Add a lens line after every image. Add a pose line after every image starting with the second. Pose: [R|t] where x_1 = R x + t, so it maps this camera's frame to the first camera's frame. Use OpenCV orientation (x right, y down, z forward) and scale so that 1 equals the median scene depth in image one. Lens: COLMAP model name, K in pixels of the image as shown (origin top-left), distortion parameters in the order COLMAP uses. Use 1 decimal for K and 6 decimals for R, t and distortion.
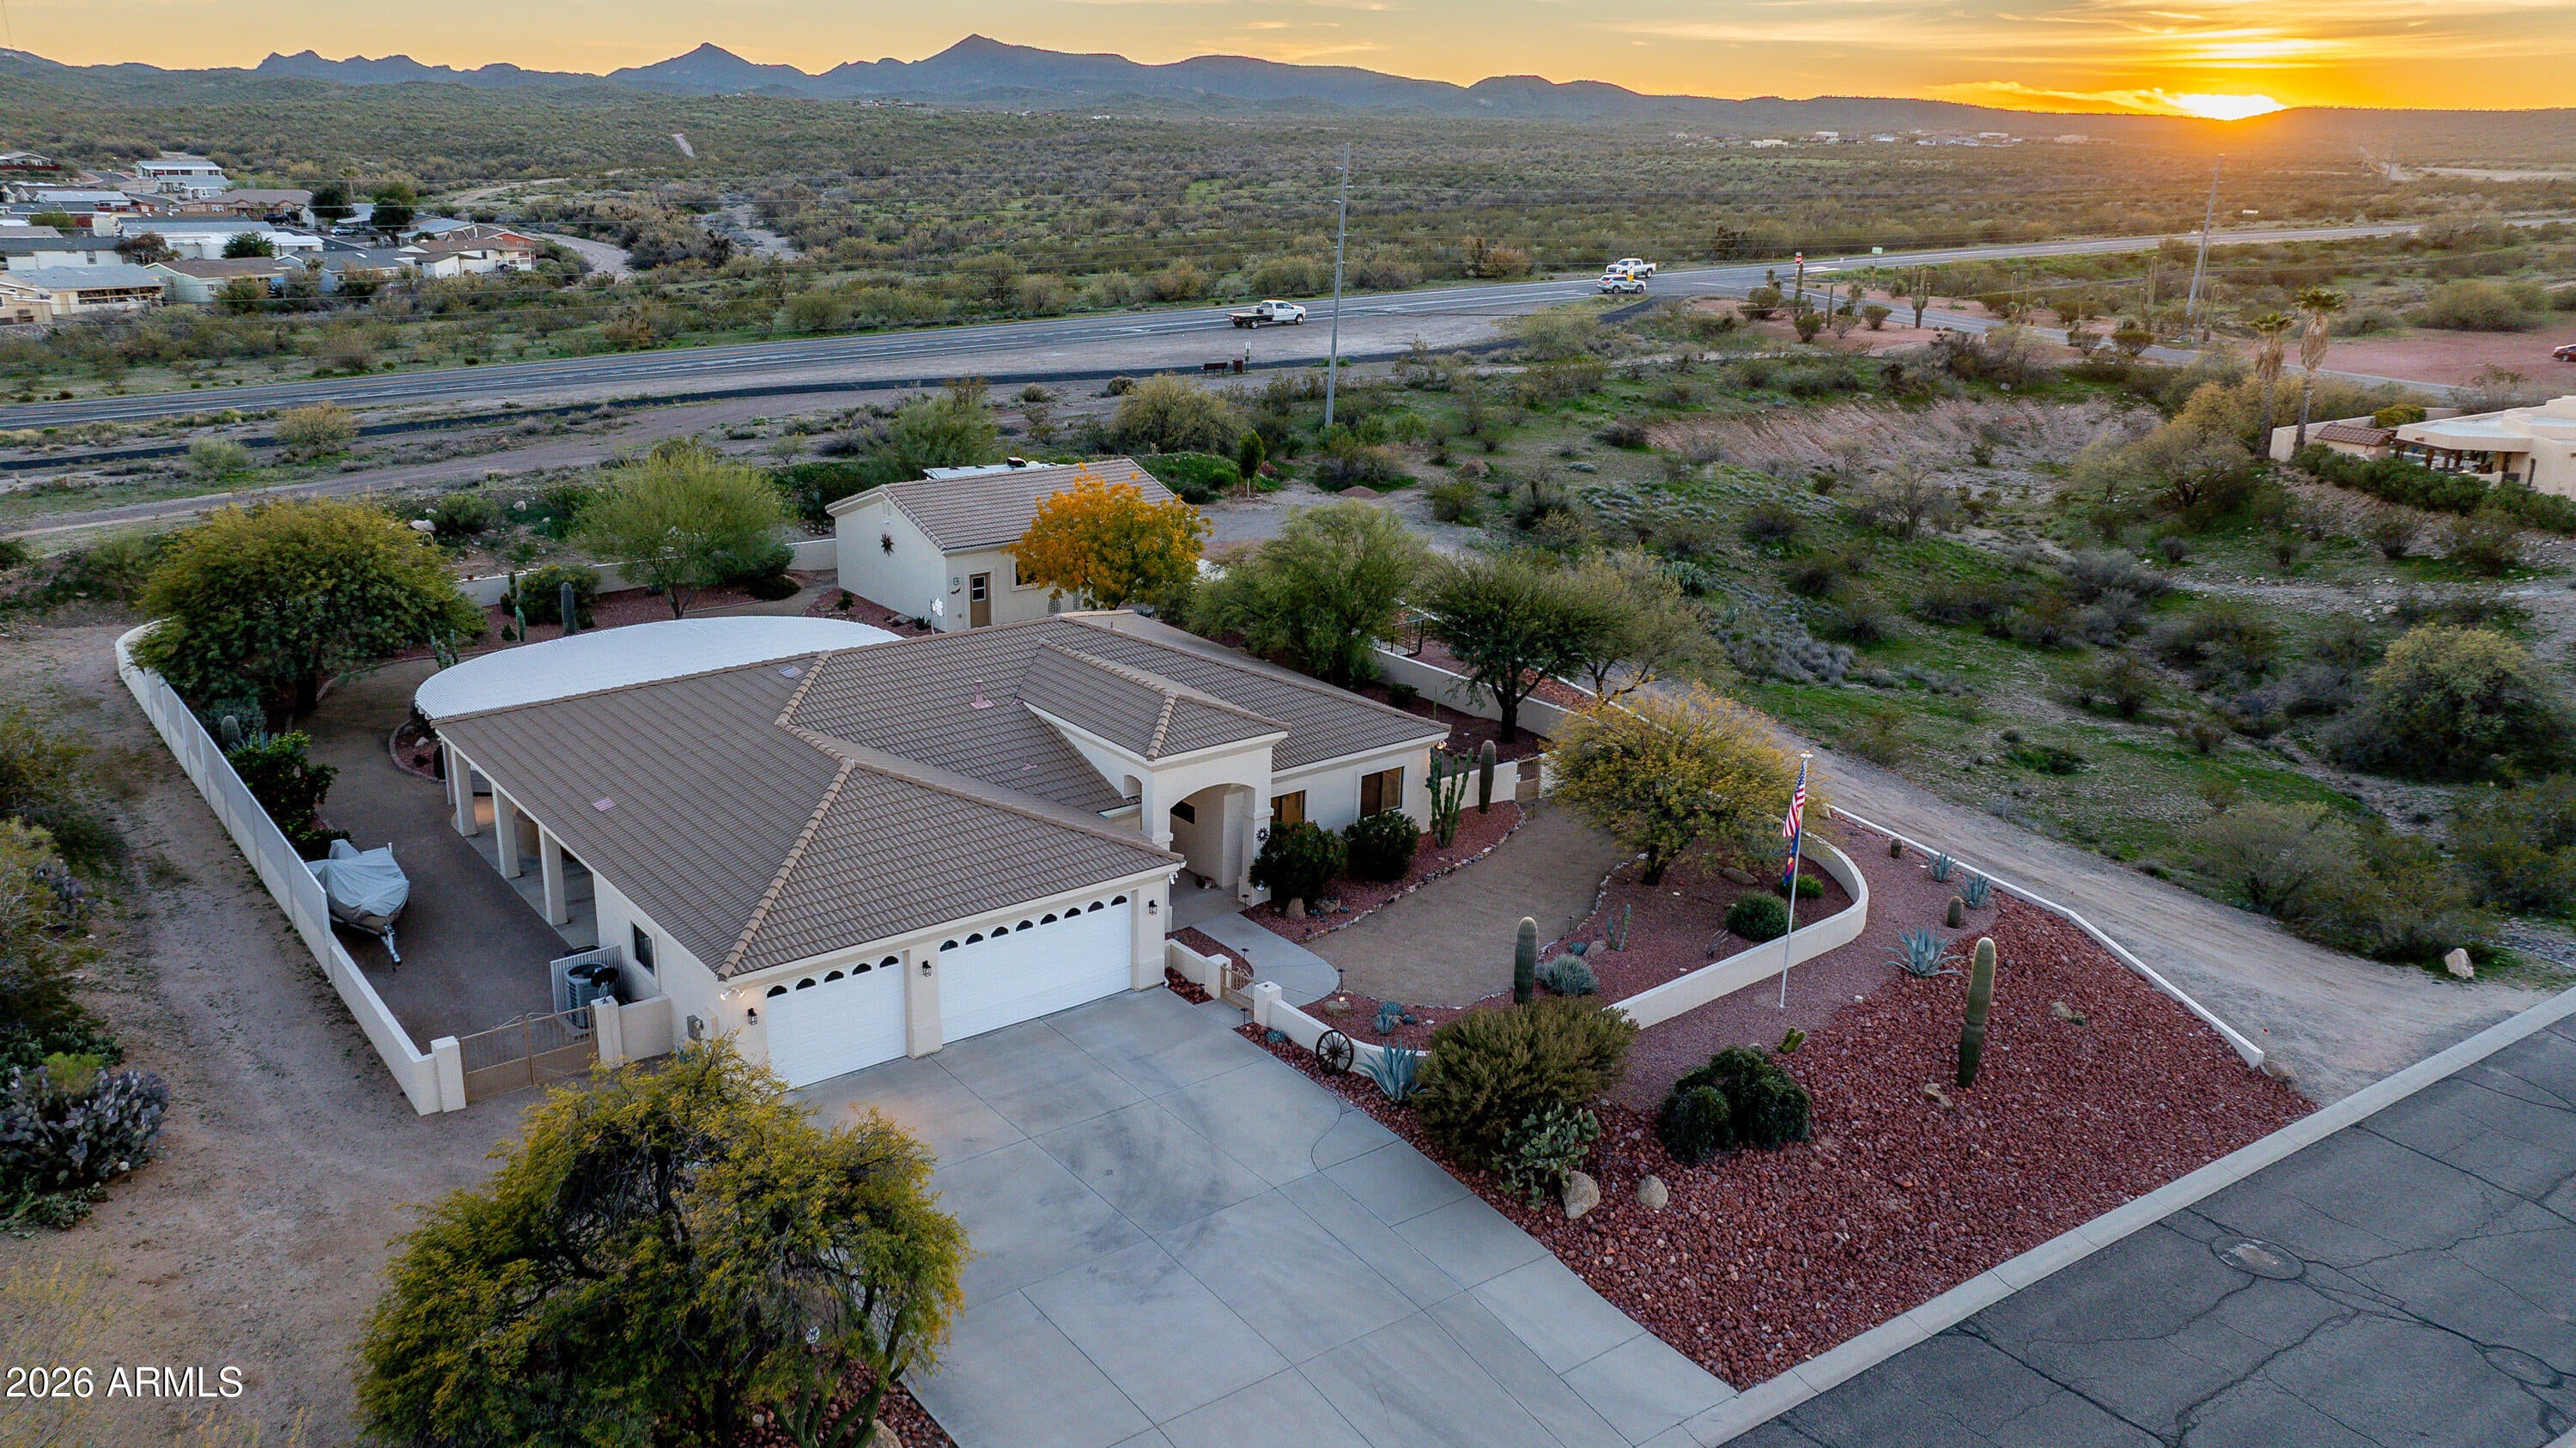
lens RADIAL K [[1942.2, 0, 1241.8], [0, 1942.2, 709.3], [0, 0, 1]] dist [-0.019525, 0.001760]
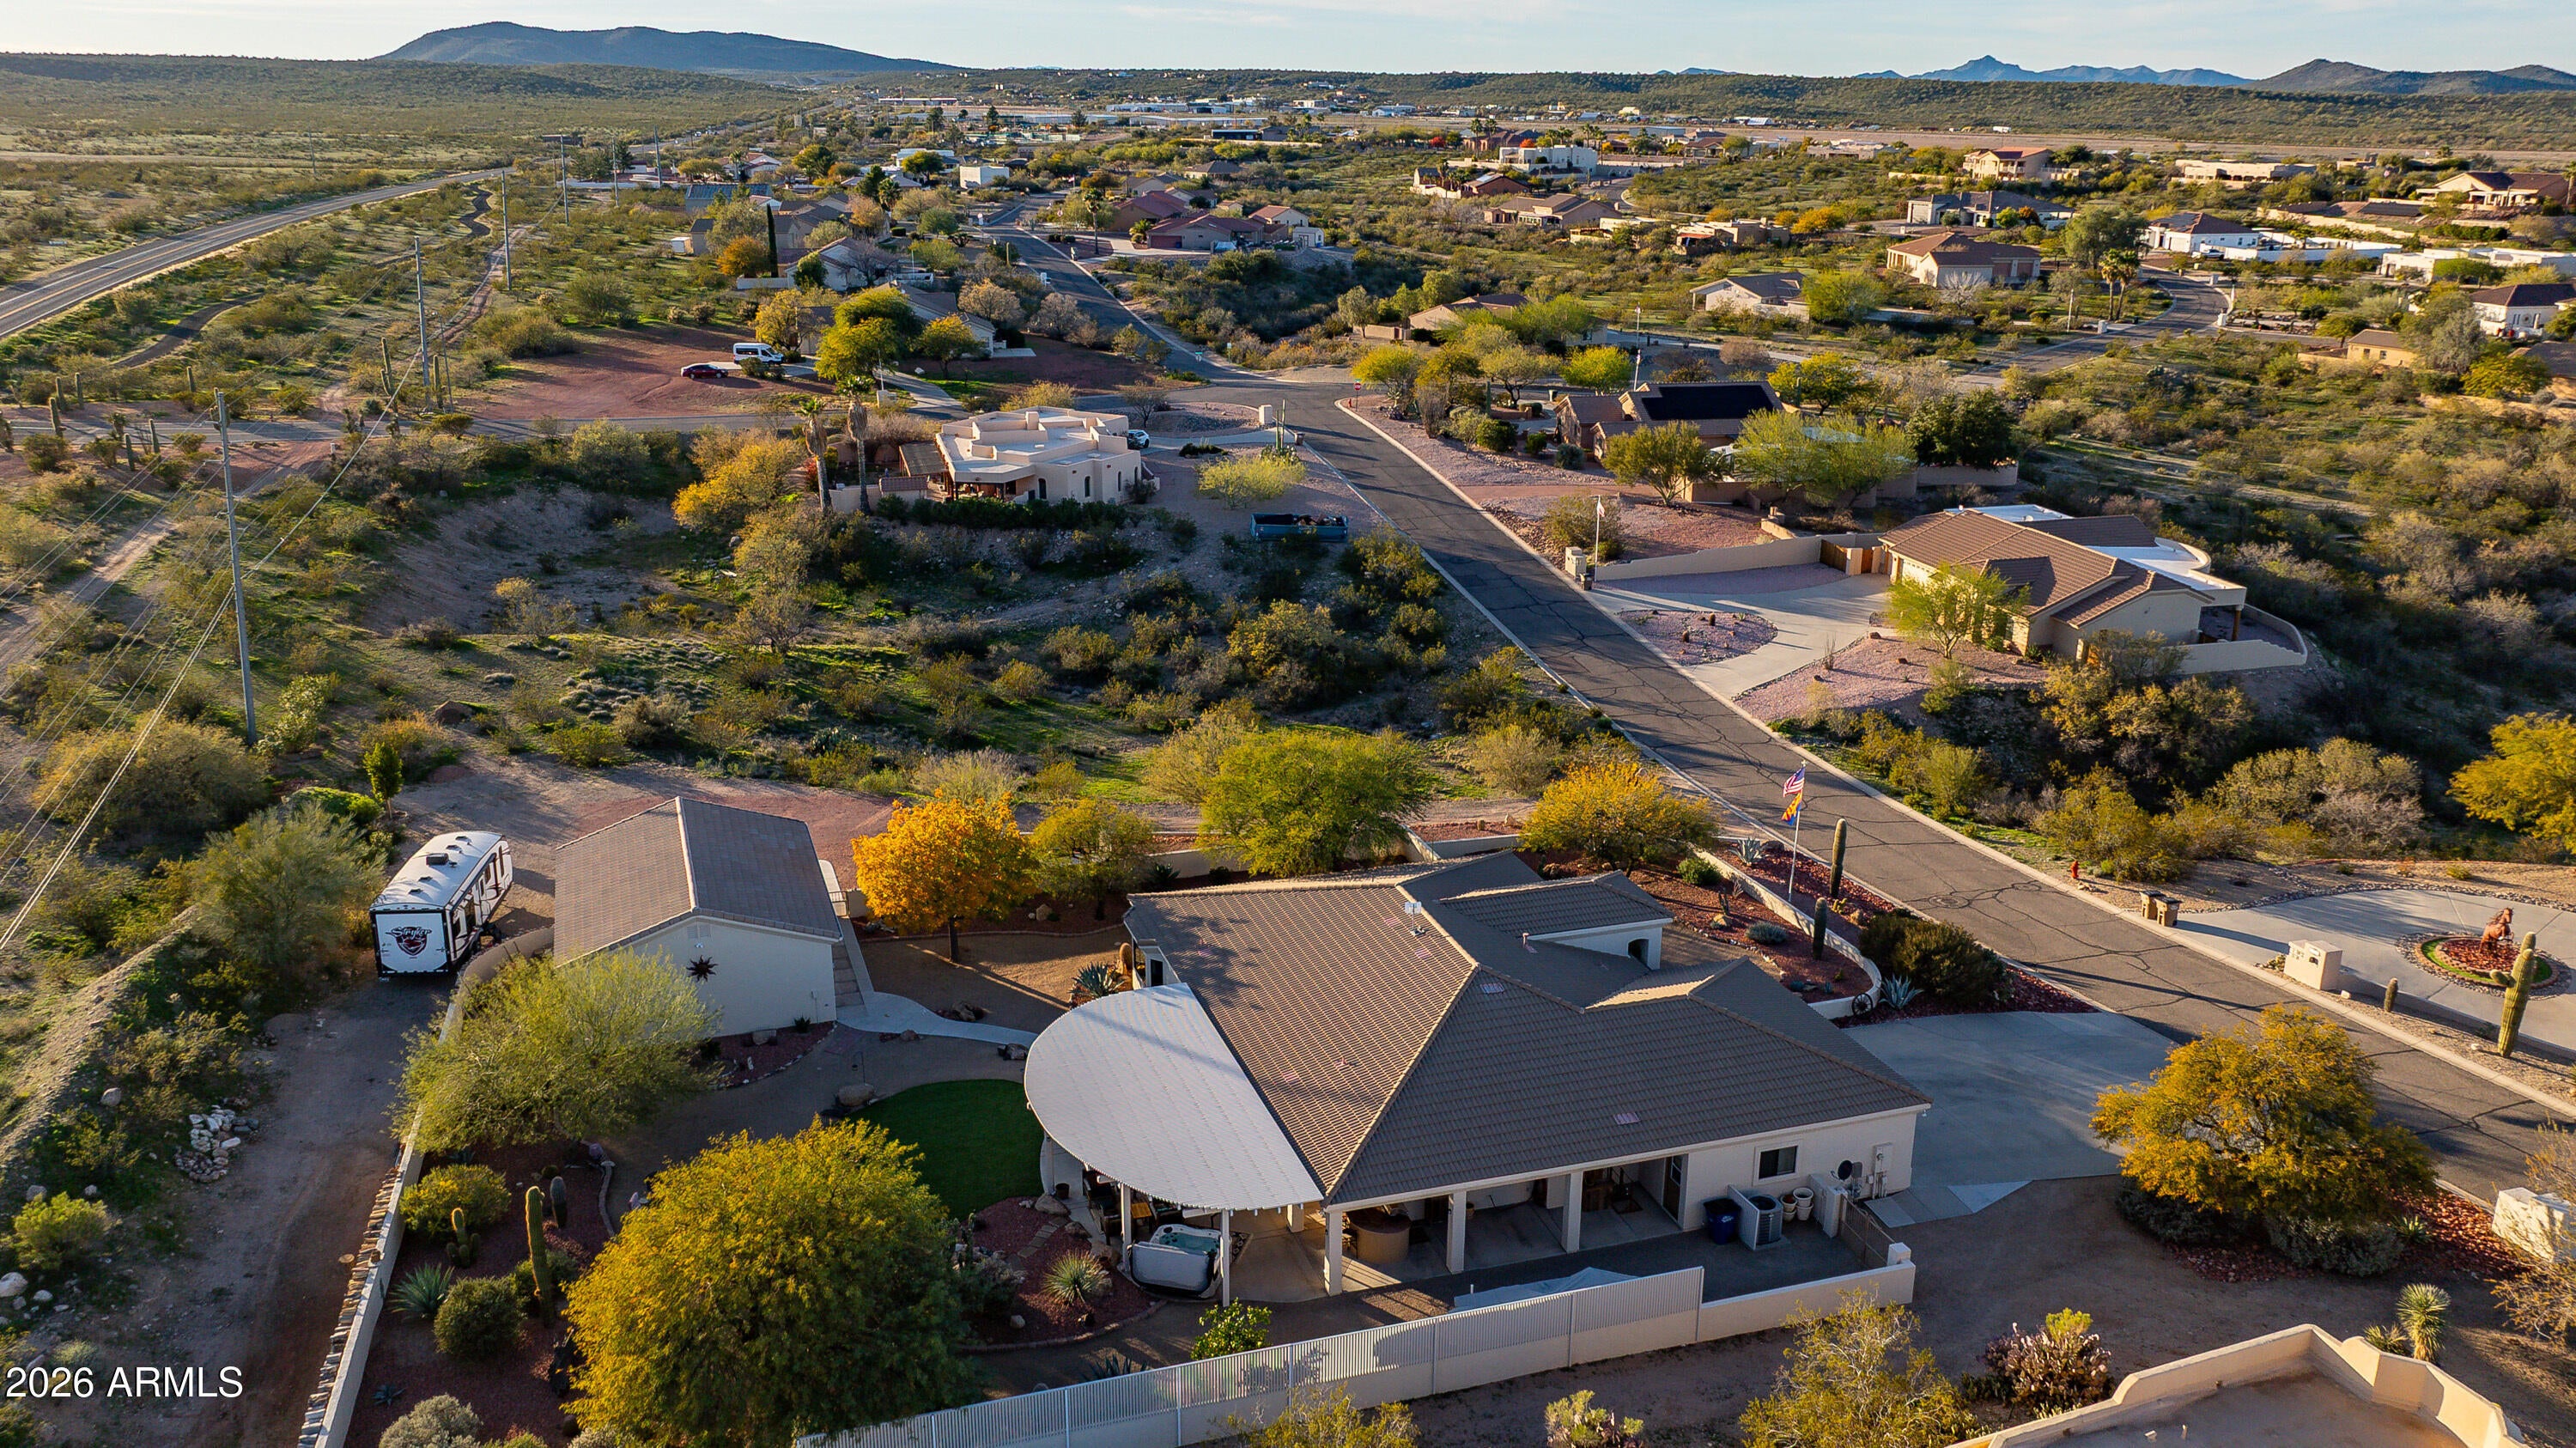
lens RADIAL K [[2067.3, 0, 1248.1], [0, 2067.3, 725.2], [0, 0, 1]] dist [0.007069, -0.078594]
pose [[0.332698, -0.306057, 0.891987, -0.838469], [0.276896, 0.935882, 0.217840, -0.301421], [-0.901466, 0.174513, 0.396112, 0.354443]]
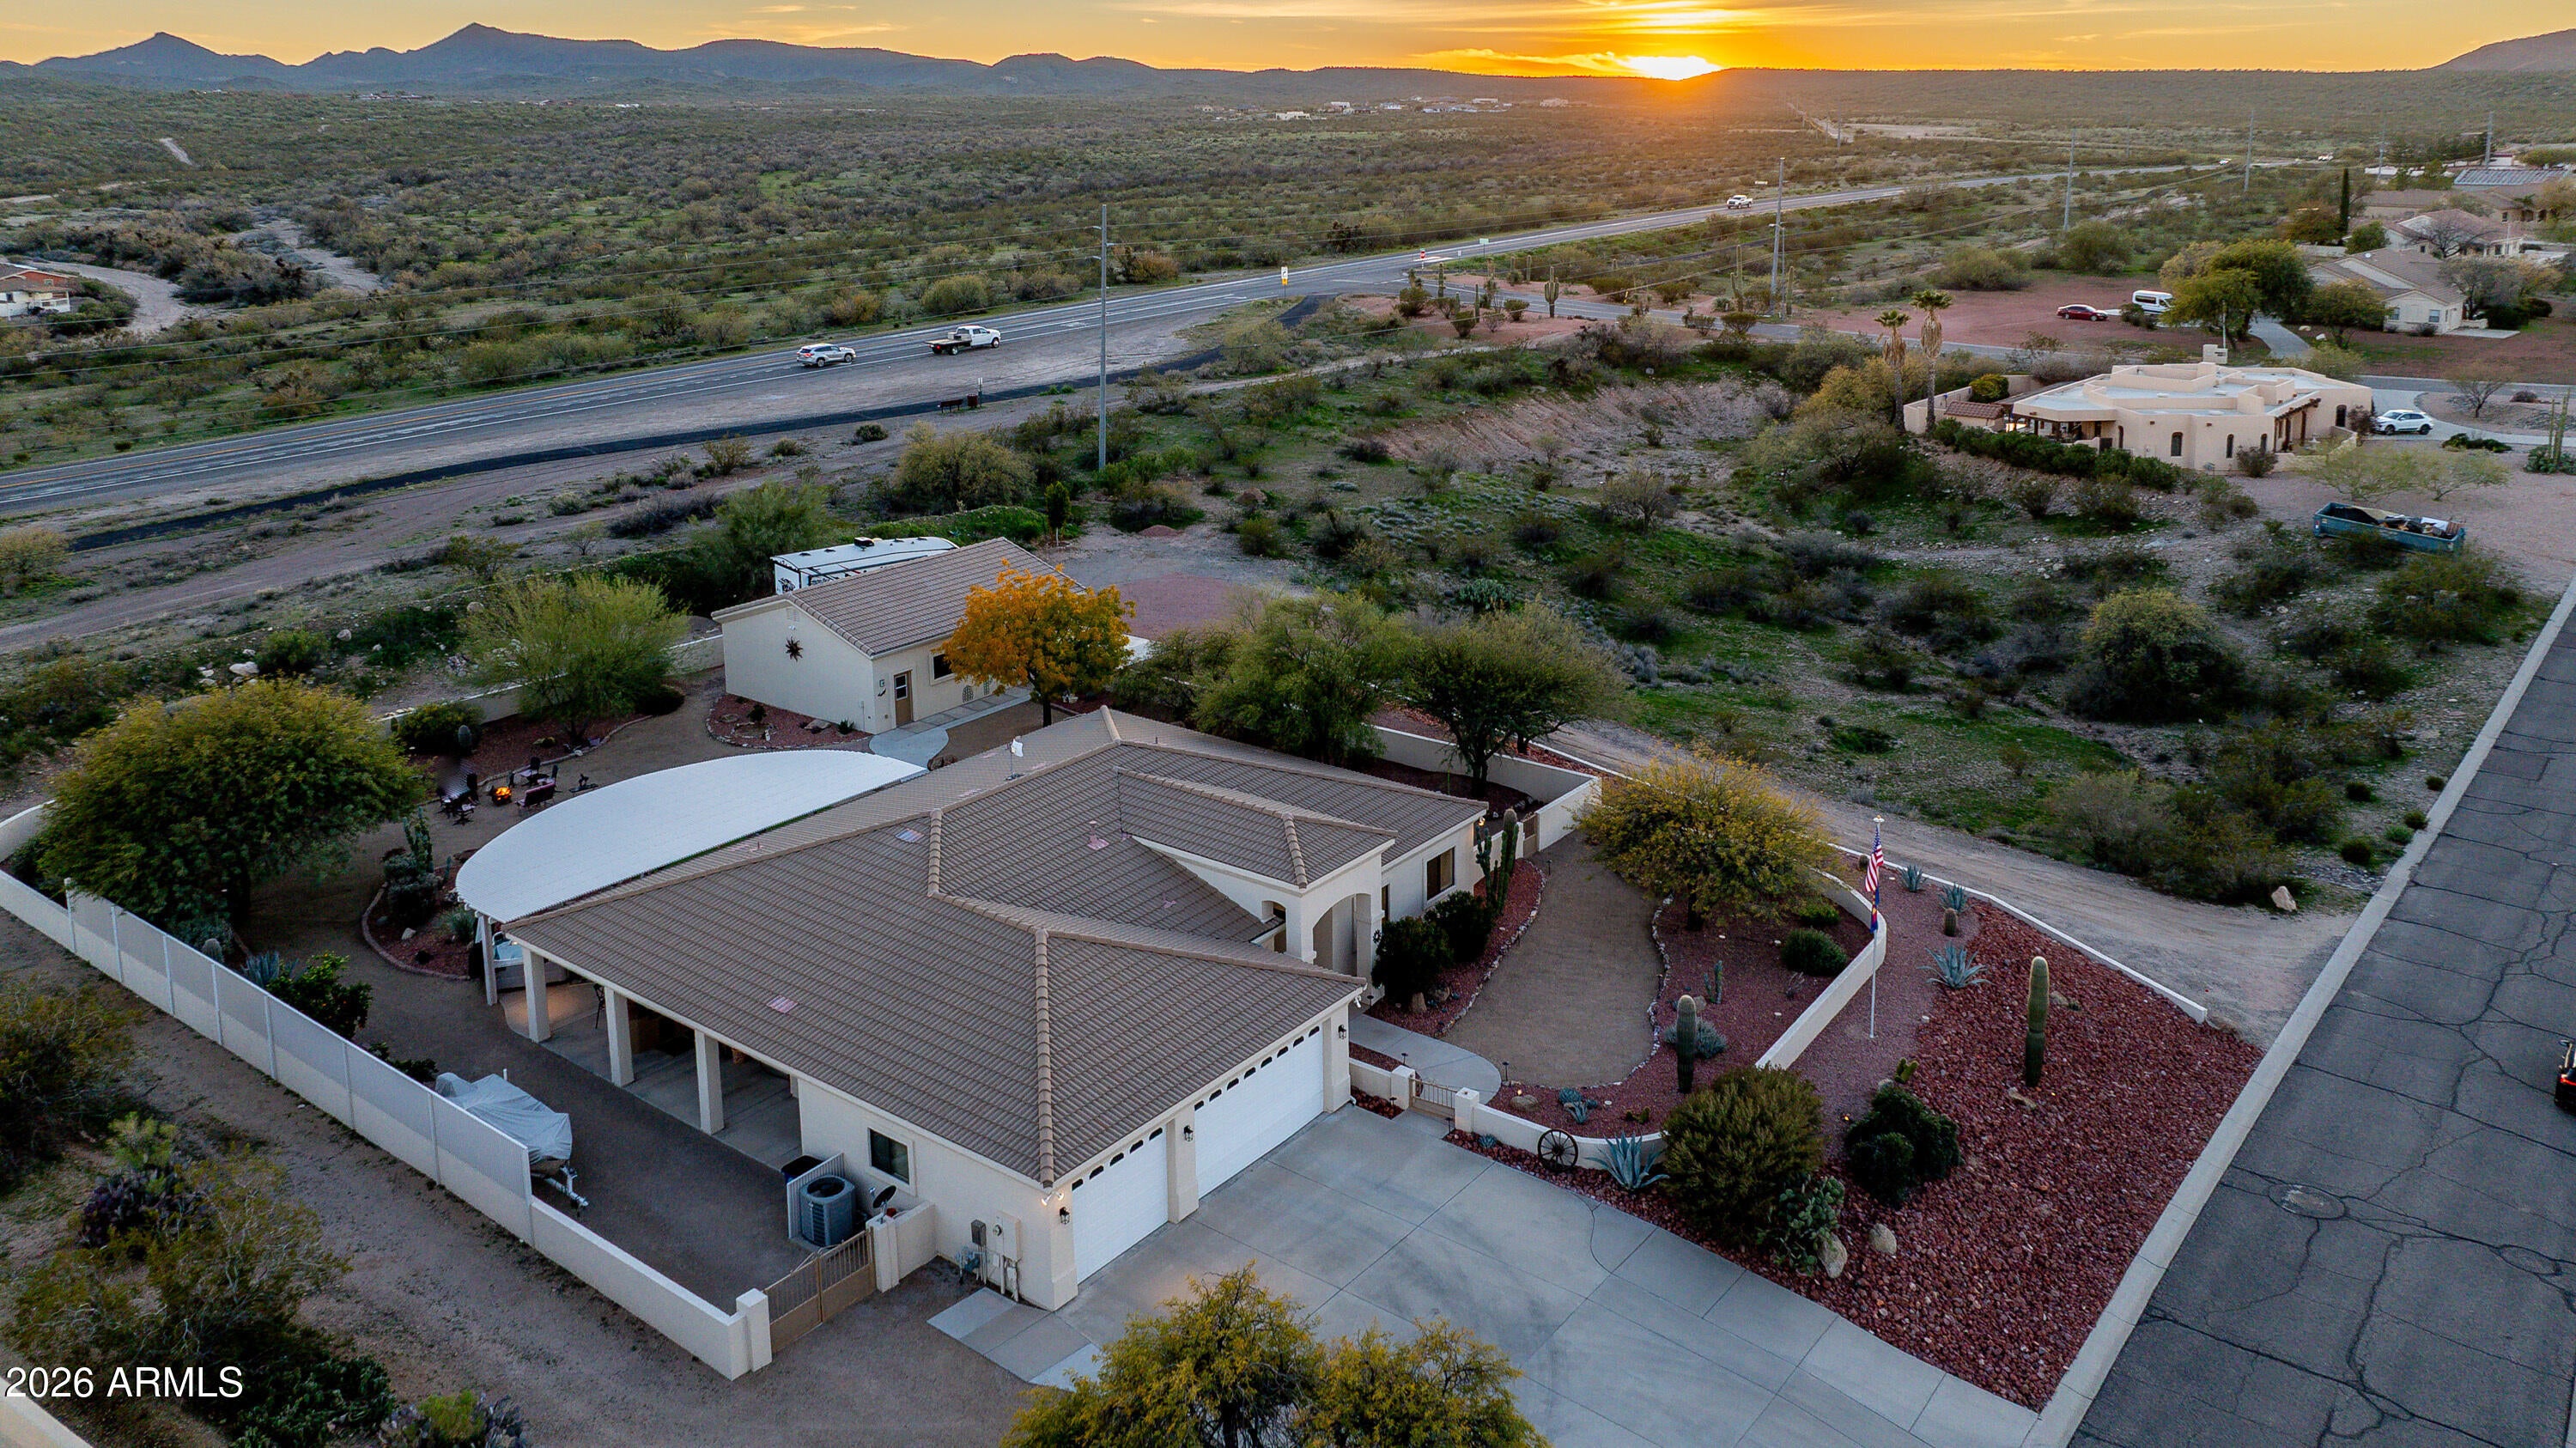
lens RADIAL K [[1926.3, 0, 1293.0], [0, 1926.3, 405.3], [0, 0, 1]] dist [-0.013933, 0.000677]
pose [[0.963146, -0.066276, 0.260686, -0.172071], [0.100064, 0.987894, -0.118544, -0.061362], [-0.249673, 0.140260, 0.958118, -0.030095]]
